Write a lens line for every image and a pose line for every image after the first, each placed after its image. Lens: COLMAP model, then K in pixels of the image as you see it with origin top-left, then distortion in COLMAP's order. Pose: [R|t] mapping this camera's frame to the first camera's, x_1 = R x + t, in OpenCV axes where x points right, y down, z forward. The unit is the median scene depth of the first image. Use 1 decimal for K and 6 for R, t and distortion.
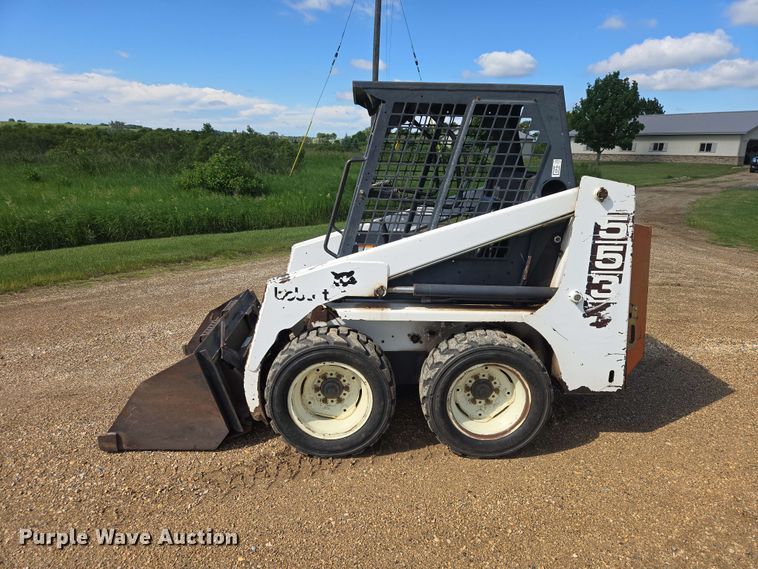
lens RADIAL K [[505.8, 0, 375.0], [0, 505.8, 283.8], [0, 0, 1]] dist [0.079840, -0.070220]
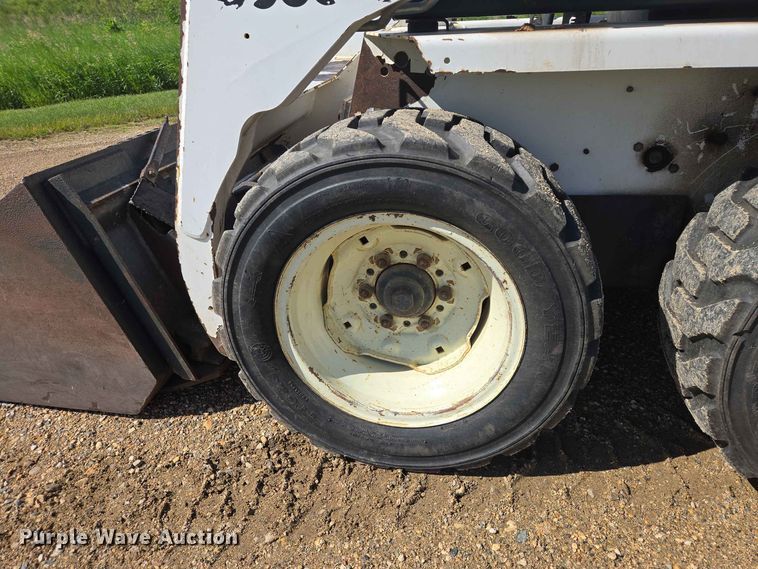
lens RADIAL K [[505.8, 0, 375.0], [0, 505.8, 283.8], [0, 0, 1]] dist [0.079840, -0.070220]
pose [[0.977081, 0.042673, -0.208548, -0.031299], [0.006437, 0.973330, 0.229320, 0.121719], [0.212771, -0.225407, 0.950747, 0.676931]]
